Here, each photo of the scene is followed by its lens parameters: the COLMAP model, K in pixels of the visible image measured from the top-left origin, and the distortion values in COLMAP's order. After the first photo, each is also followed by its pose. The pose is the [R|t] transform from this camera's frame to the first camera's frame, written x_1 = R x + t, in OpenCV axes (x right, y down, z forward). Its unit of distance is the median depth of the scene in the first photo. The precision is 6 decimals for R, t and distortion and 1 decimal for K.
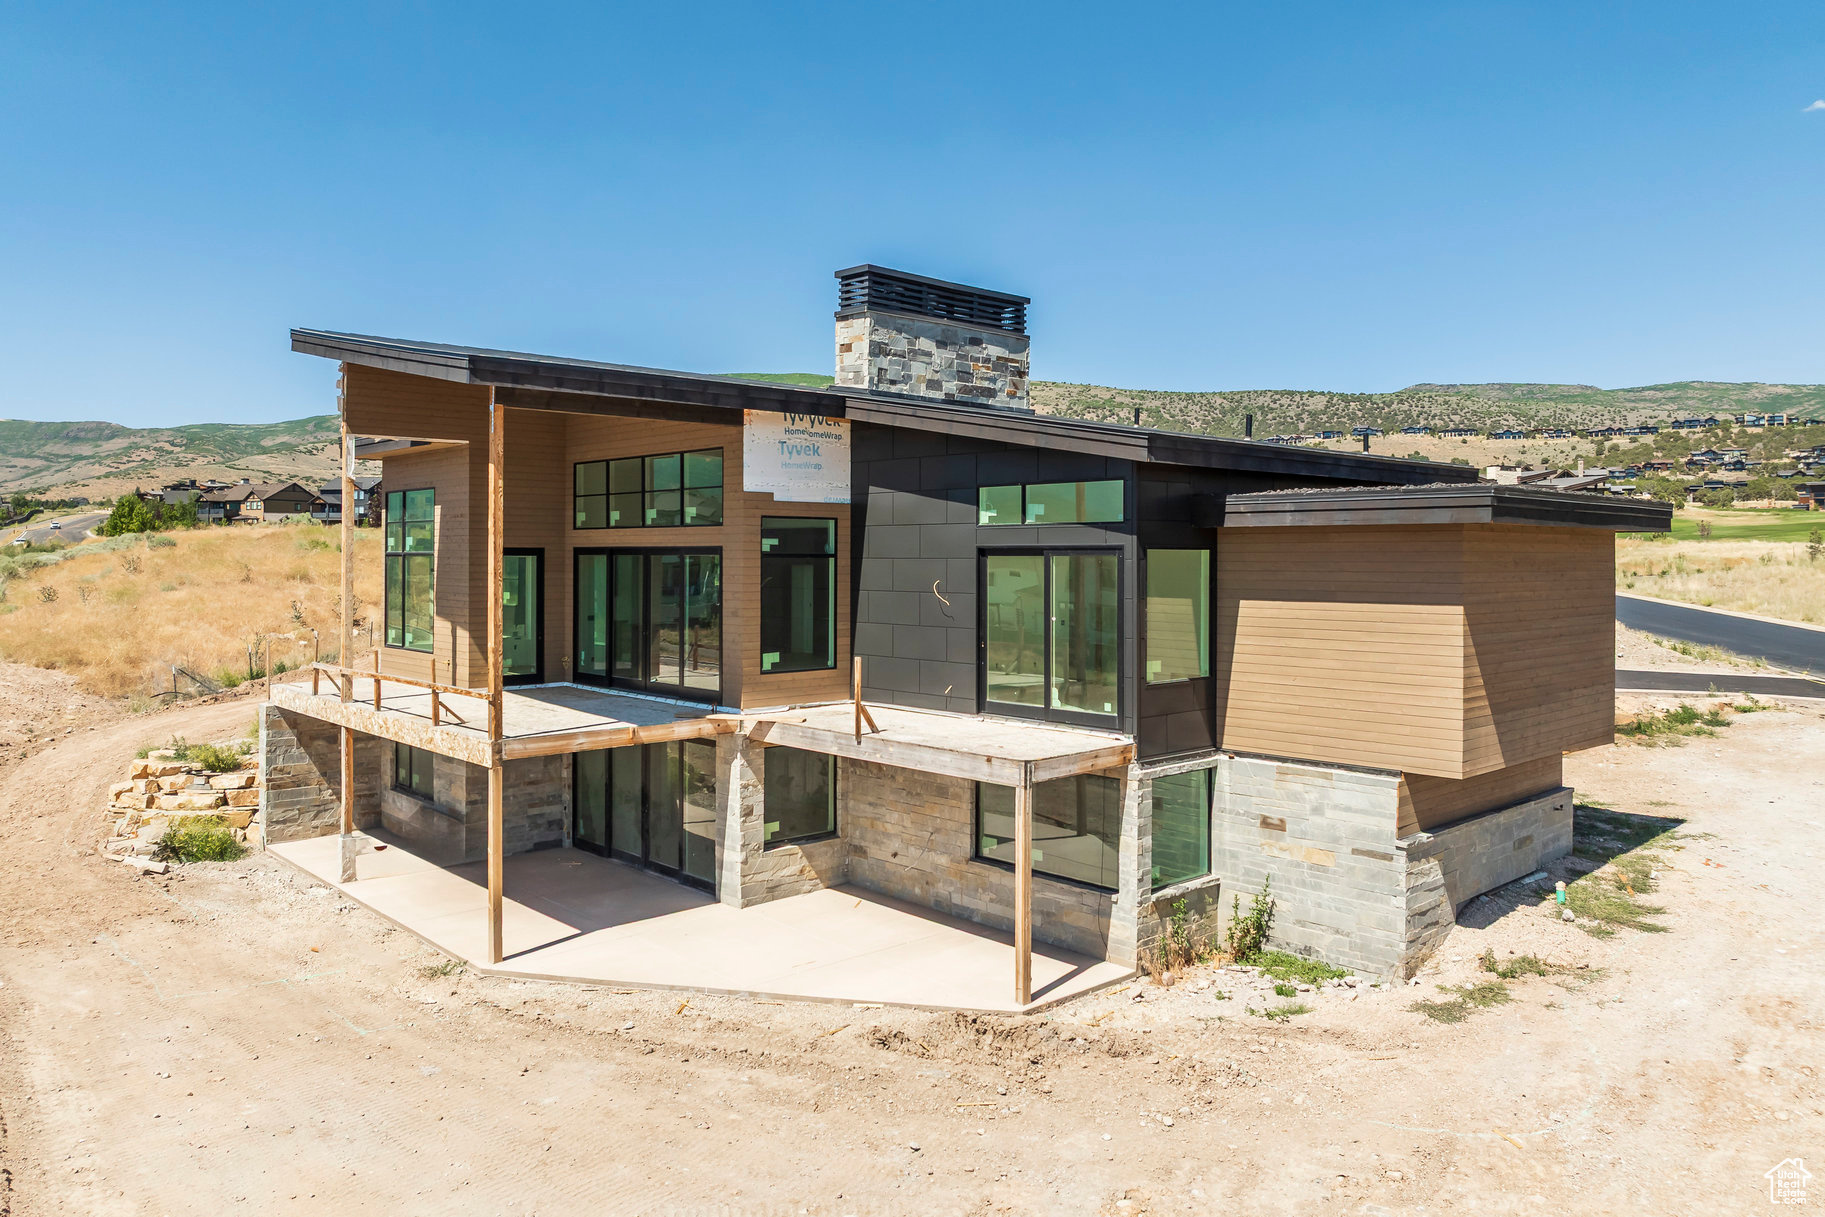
lens RADIAL K [[1300.7, 0, 910.0], [0, 1300.7, 548.8], [0, 0, 1]] dist [-0.043724, 0.009309]
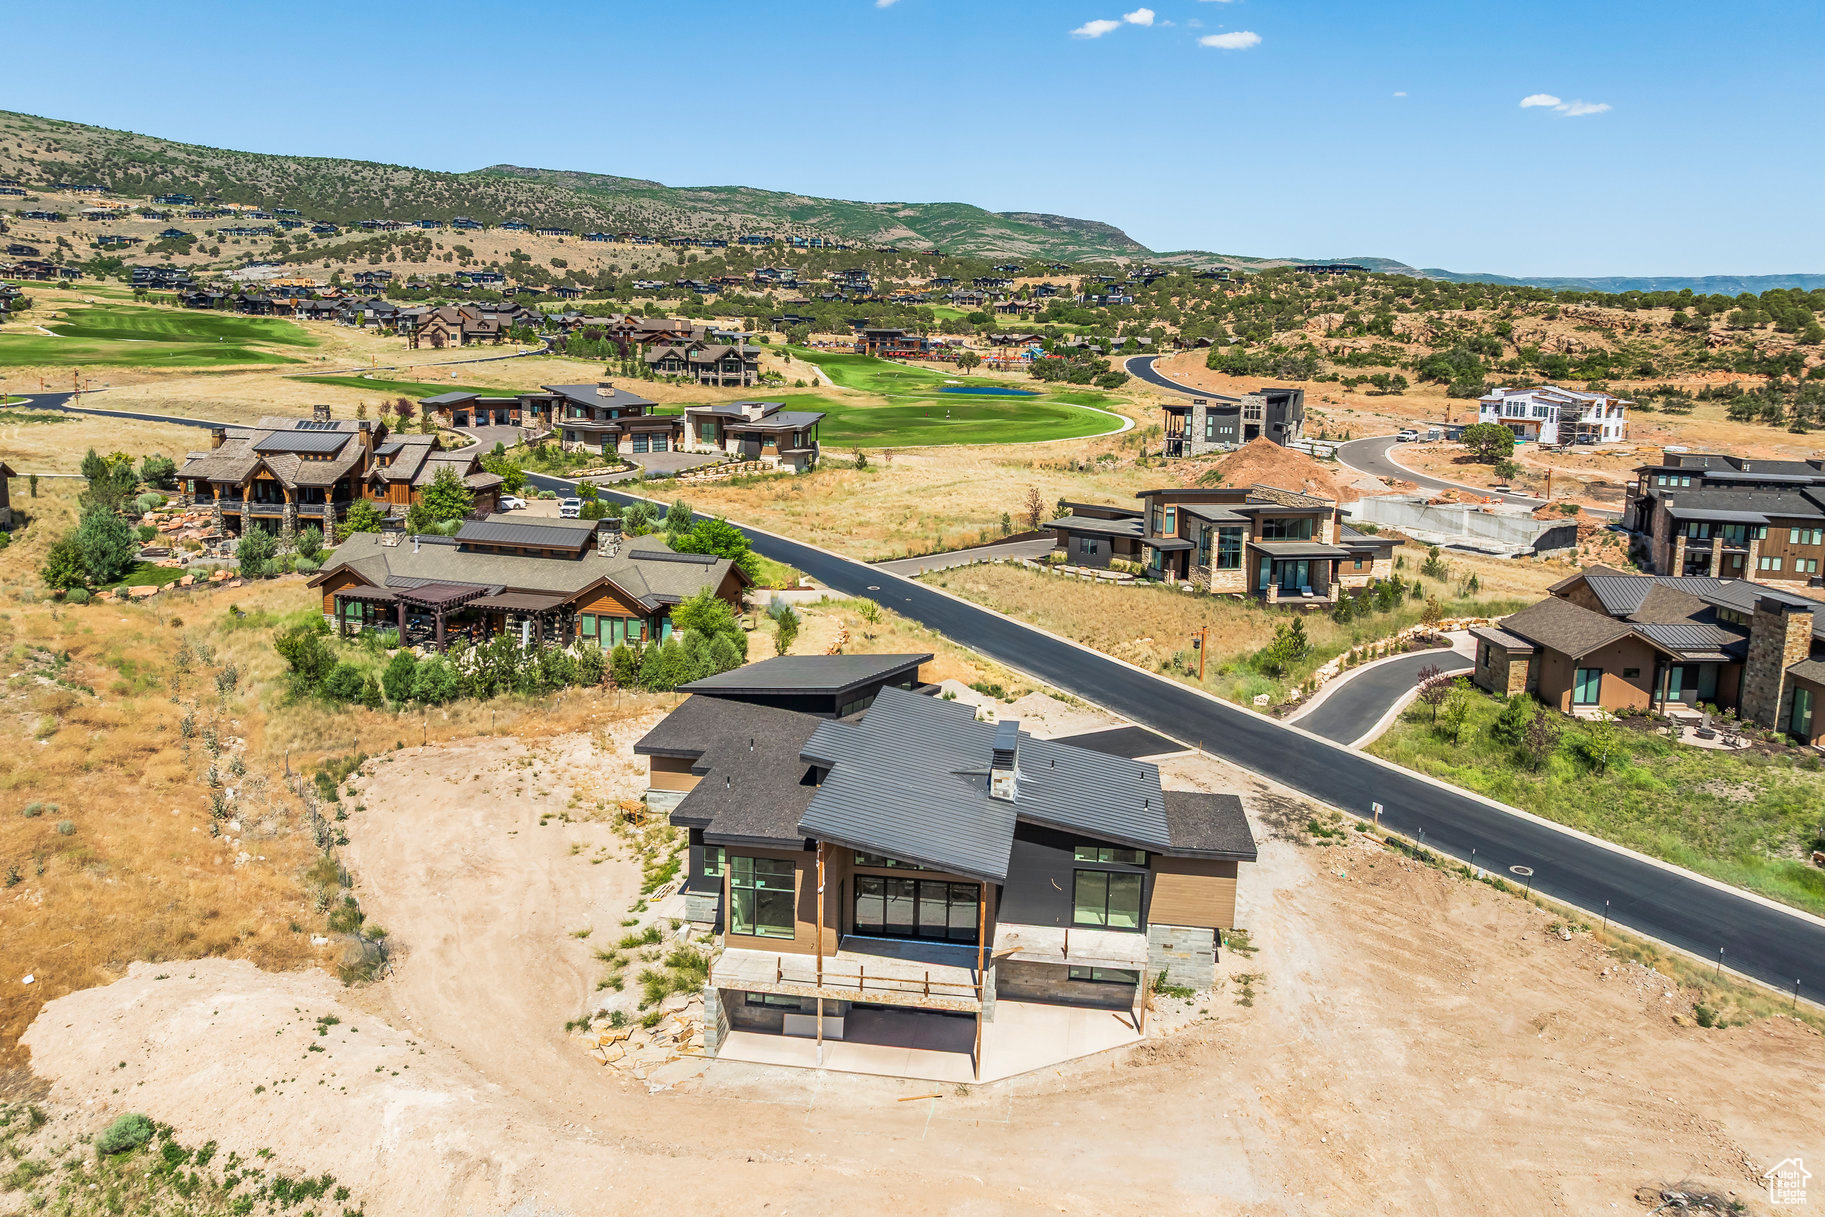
lens RADIAL K [[1309.2, 0, 918.4], [0, 1309.2, 507.4], [0, 0, 1]] dist [-0.032170, -0.015260]
pose [[0.767567, -0.063589, 0.637806, -1.421519], [-0.030564, 0.990304, 0.135515, -0.833610], [-0.640239, -0.123511, 0.758181, -0.551212]]
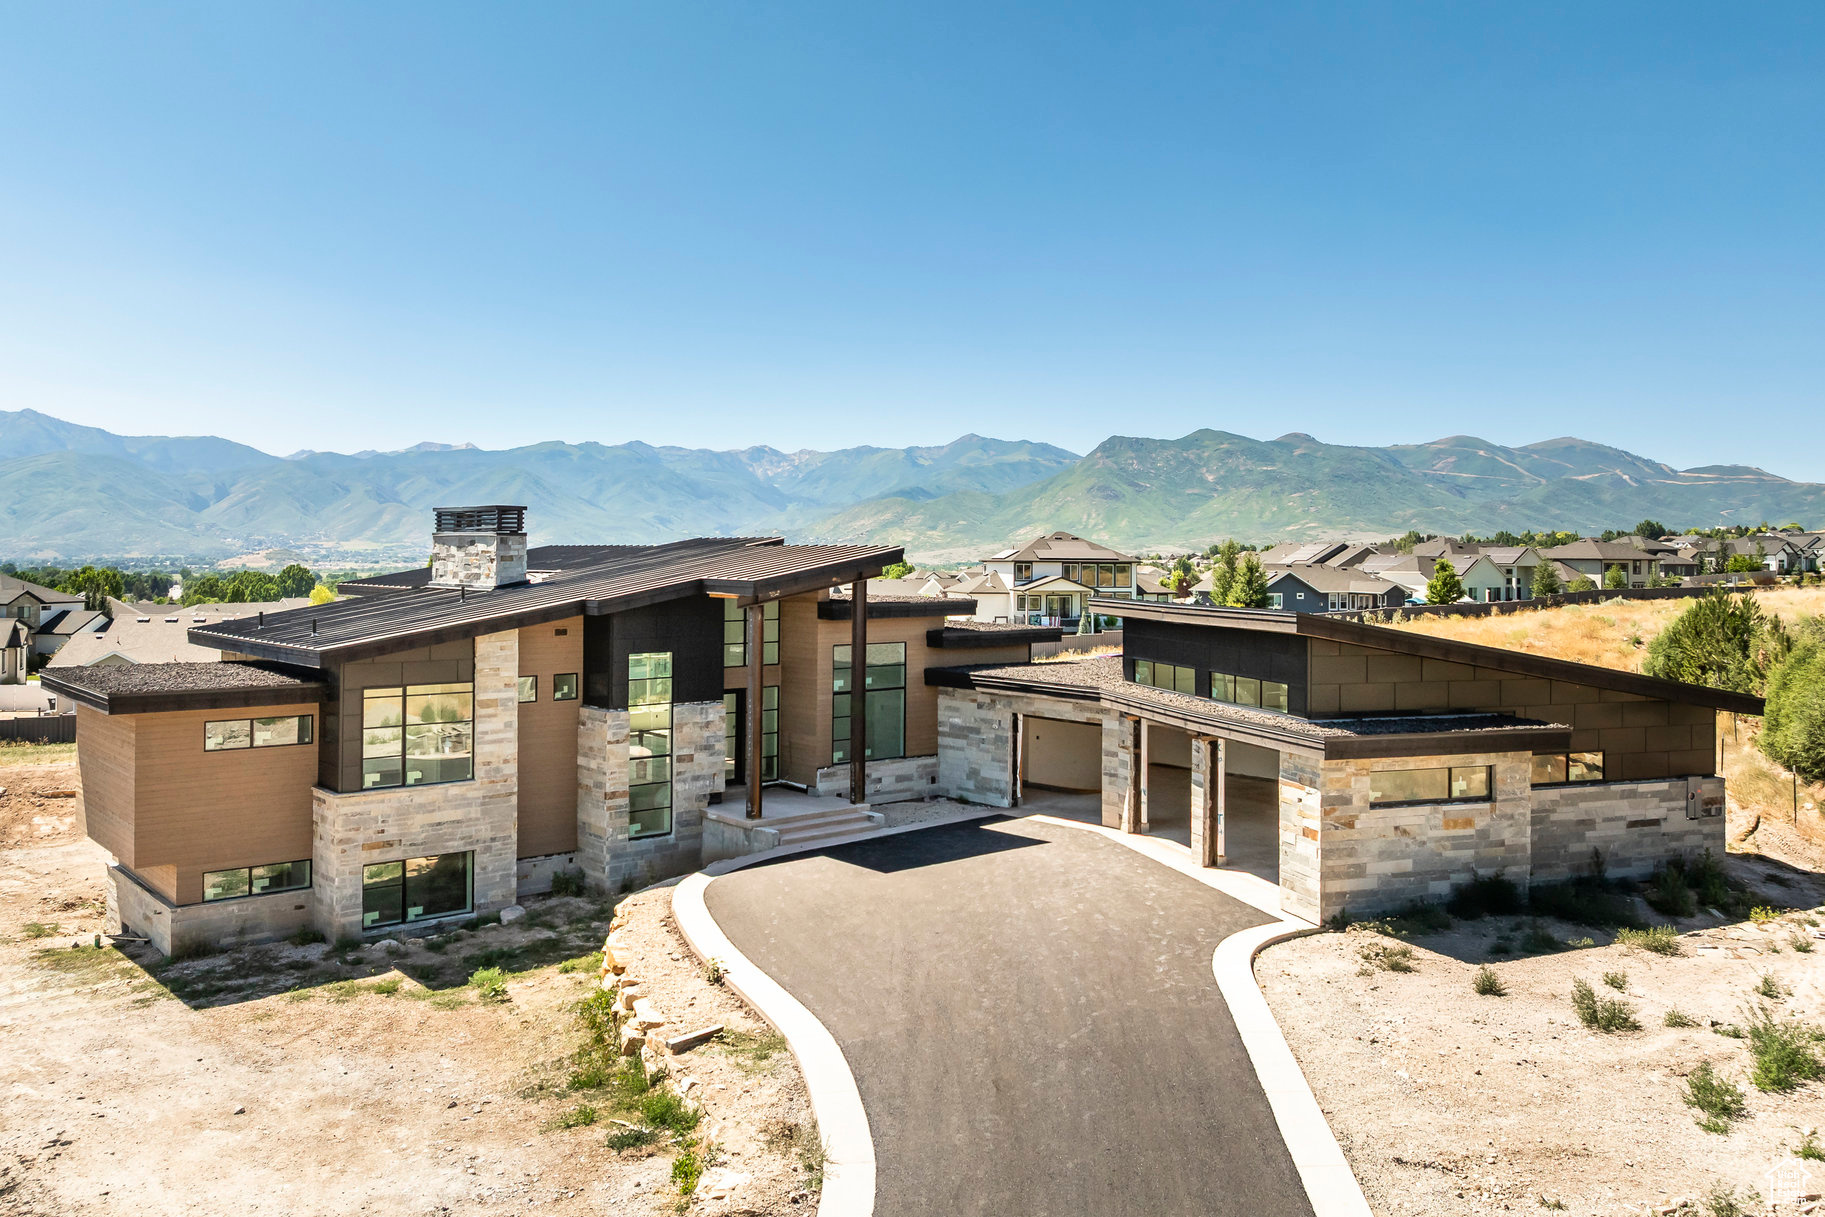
lens RADIAL K [[1405.4, 0, 933.2], [0, 1405.4, 511.0], [0, 0, 1]] dist [-0.033096, -0.016657]
pose [[-0.005190, -0.035974, -0.999339, 1.527482], [-0.000161, 0.999353, -0.035973, -0.128054], [0.999987, -0.000025, -0.005193, 1.418551]]
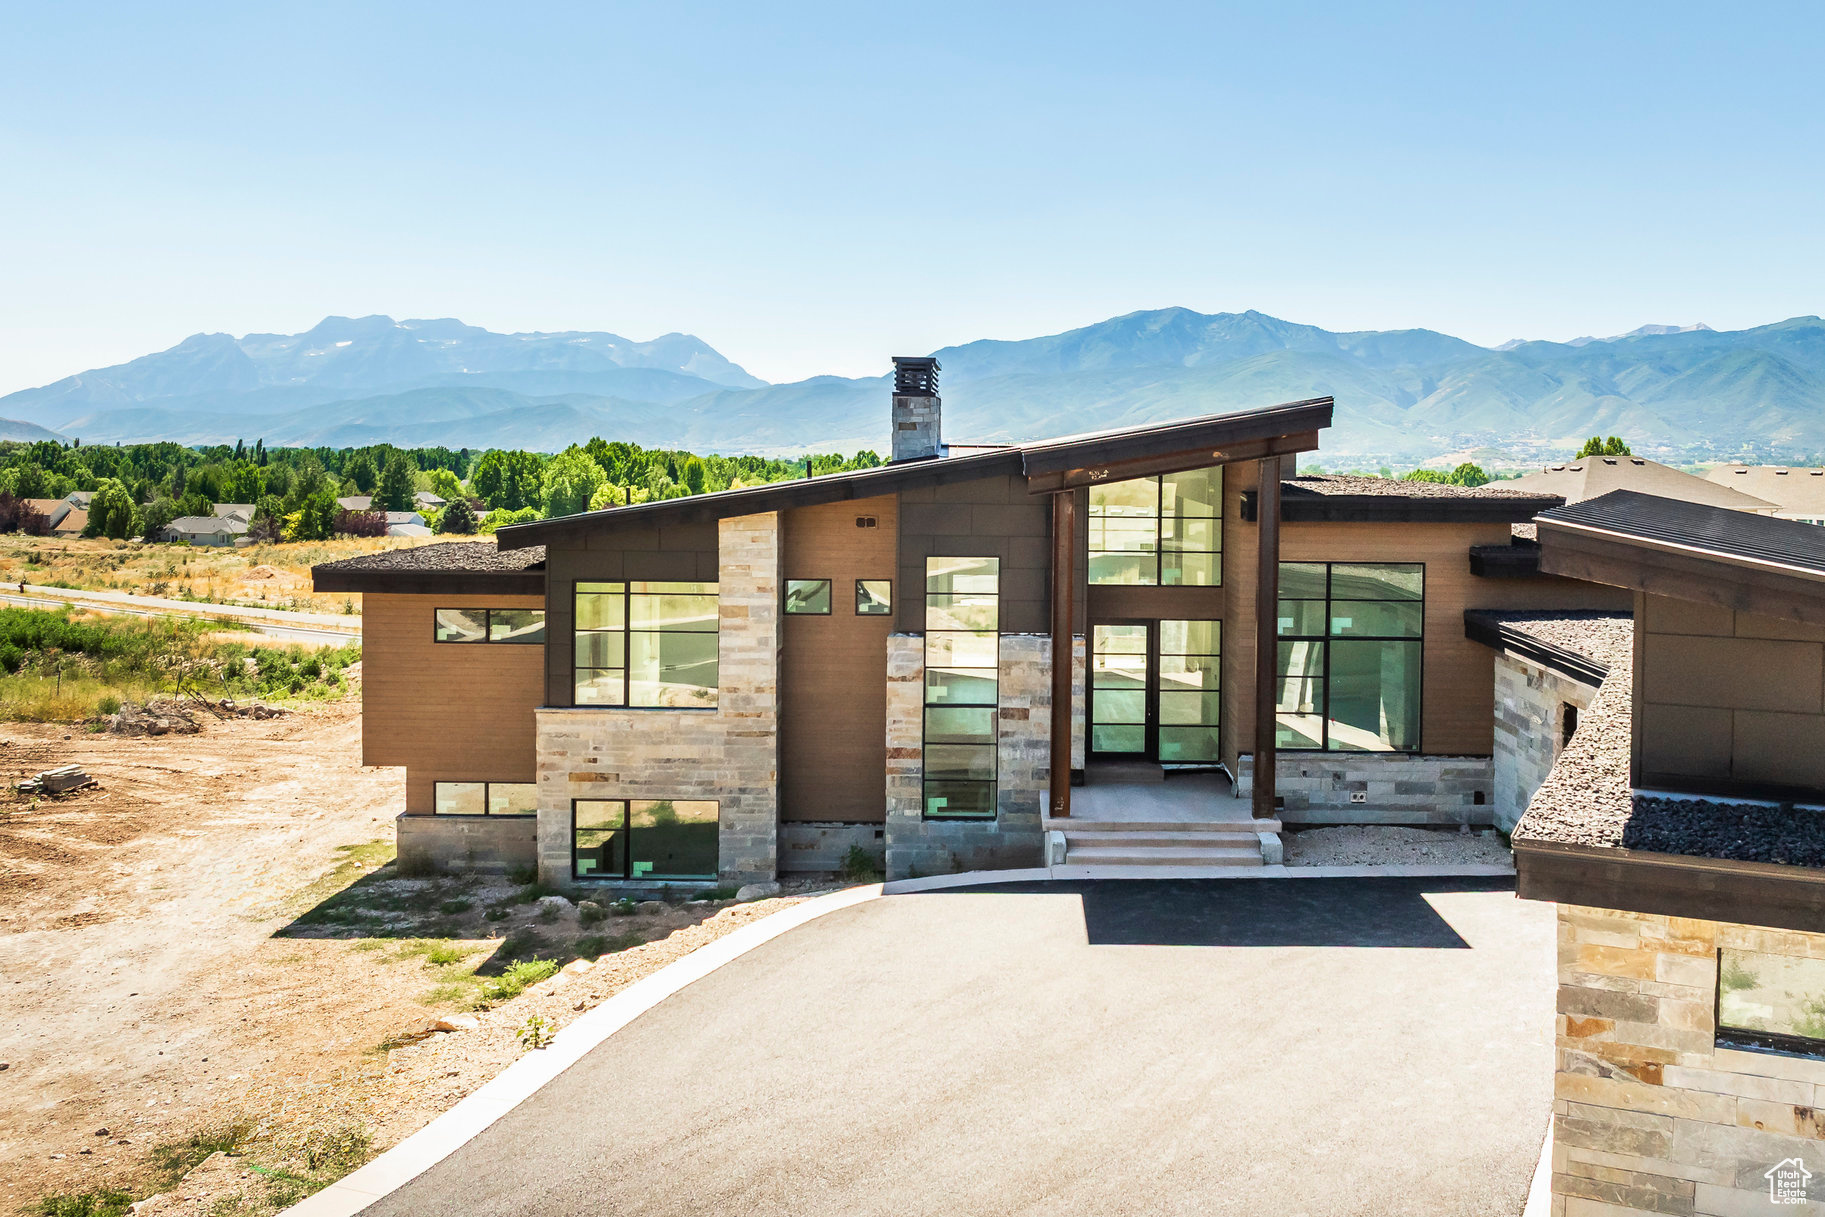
lens RADIAL K [[1597.7, 0, 1015.6], [0, 1597.7, 487.3], [0, 0, 1]] dist [-0.030871, -0.015887]
pose [[-0.669129, 0.008815, -0.743094, 0.952938], [-0.008166, 0.999782, 0.019213, -0.107693], [0.743101, 0.018924, -0.668912, 1.872139]]
